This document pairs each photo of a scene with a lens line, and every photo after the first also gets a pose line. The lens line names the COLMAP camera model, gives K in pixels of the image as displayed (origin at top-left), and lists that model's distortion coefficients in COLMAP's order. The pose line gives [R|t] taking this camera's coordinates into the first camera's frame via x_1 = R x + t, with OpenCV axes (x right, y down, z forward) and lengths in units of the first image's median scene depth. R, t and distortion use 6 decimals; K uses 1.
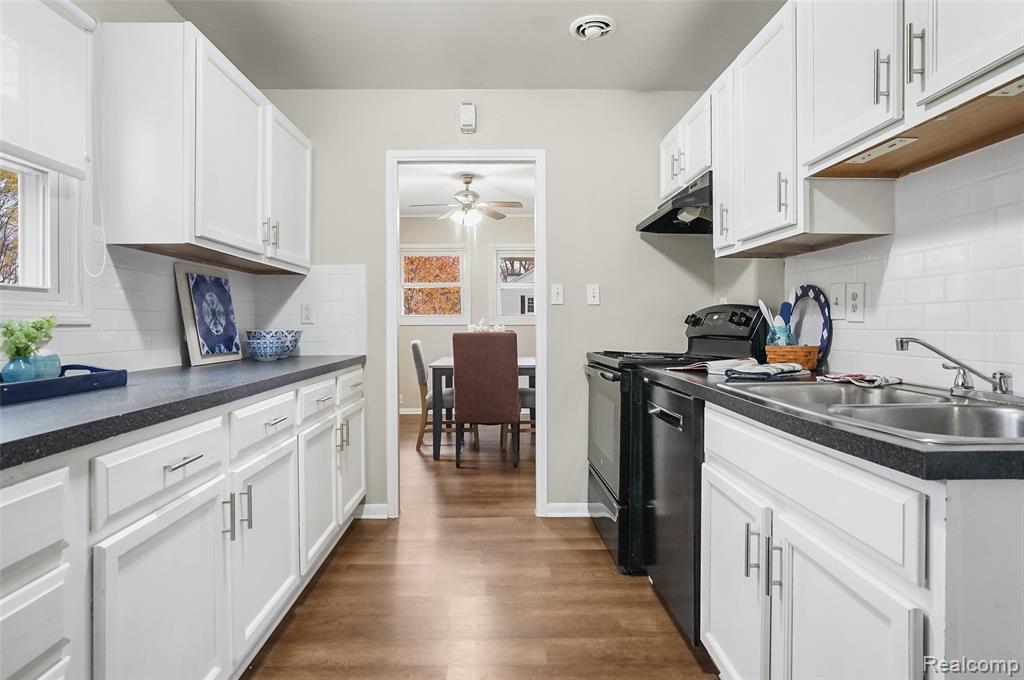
lens RADIAL K [[557.9, 0, 507.4], [0, 557.9, 332.4], [0, 0, 1]] dist [-0.044425, 0.019268]
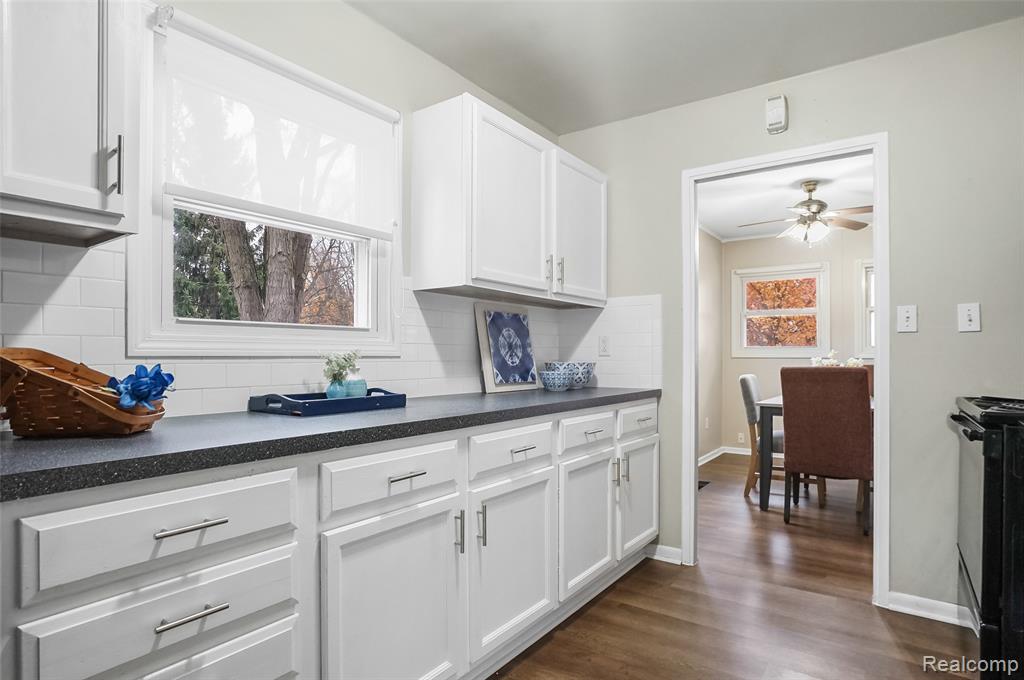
lens RADIAL K [[557.9, 0, 476.9], [0, 557.9, 362.0], [0, 0, 1]] dist [-0.044425, 0.019268]
pose [[0.792560, 0.010929, -0.609696, 0.099002], [-0.013163, 0.999913, 0.000813, -0.002959], [0.609652, 0.007381, 0.792635, 0.067033]]
